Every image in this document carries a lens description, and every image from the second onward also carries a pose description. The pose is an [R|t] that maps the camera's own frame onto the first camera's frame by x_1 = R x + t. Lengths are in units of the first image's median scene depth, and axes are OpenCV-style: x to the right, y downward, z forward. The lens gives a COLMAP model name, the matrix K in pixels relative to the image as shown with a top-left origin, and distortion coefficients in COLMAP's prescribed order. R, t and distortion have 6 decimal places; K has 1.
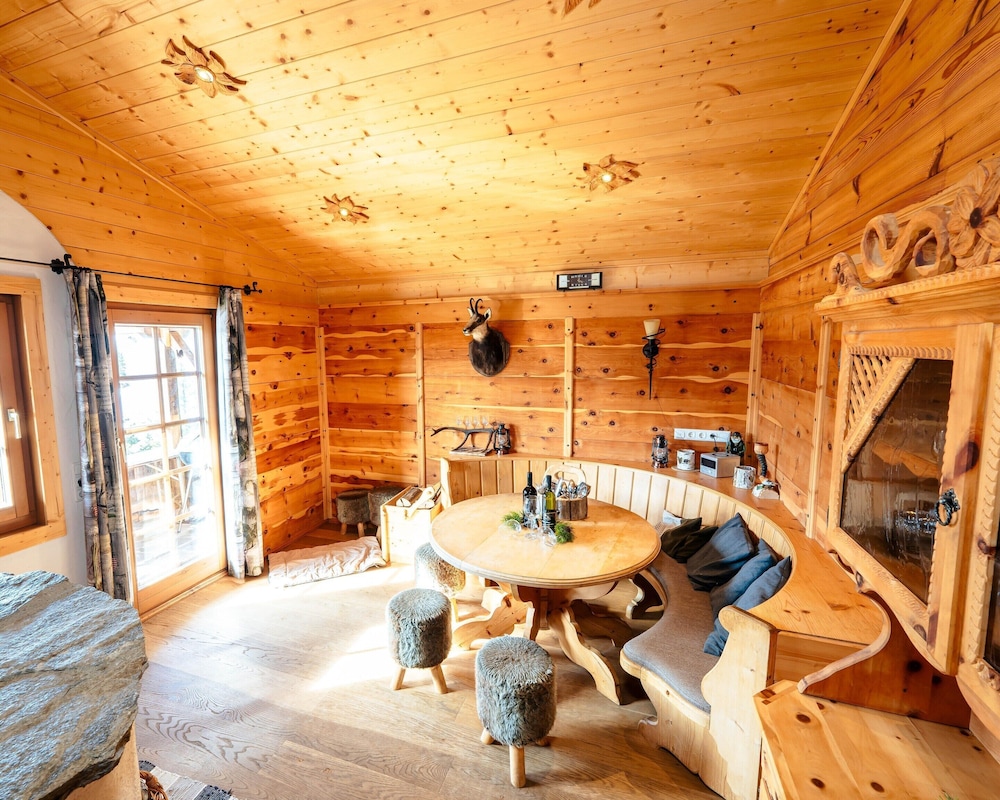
lens RADIAL K [[481.0, 0, 469.5], [0, 481.0, 398.0], [0, 0, 1]] dist [0.000180, -0.000467]
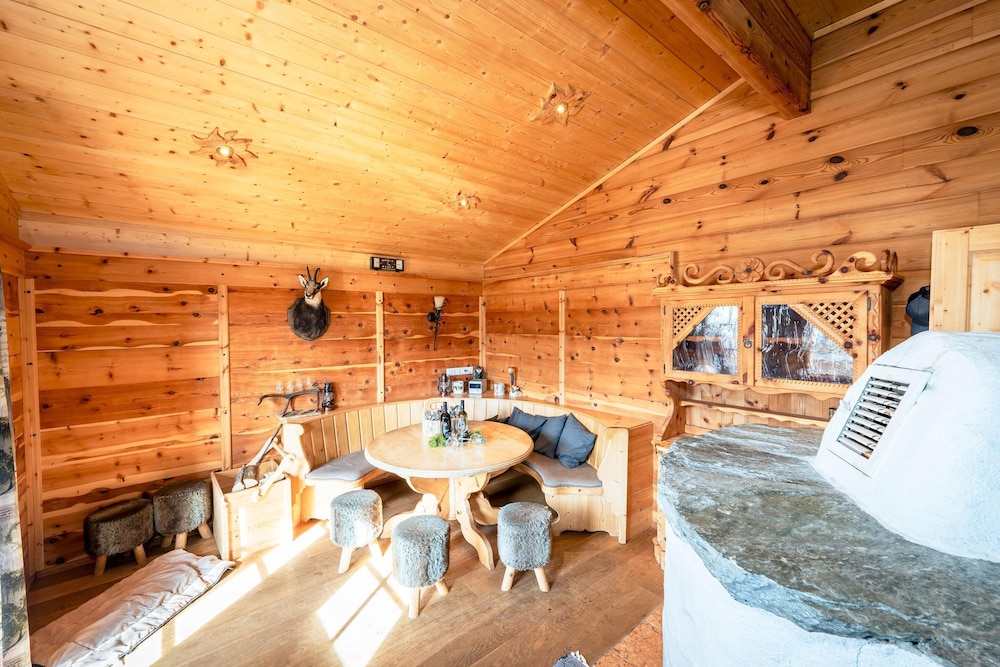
lens RADIAL K [[389.4, 0, 500.0], [0, 389.4, 333.5], [0, 0, 1]] dist [0.000370, 0.000031]
pose [[0.511820, -0.017693, 0.858911, -0.492710], [0.096768, 0.994612, -0.037175, 0.013105], [-0.853626, 0.102142, 0.510774, 0.199349]]
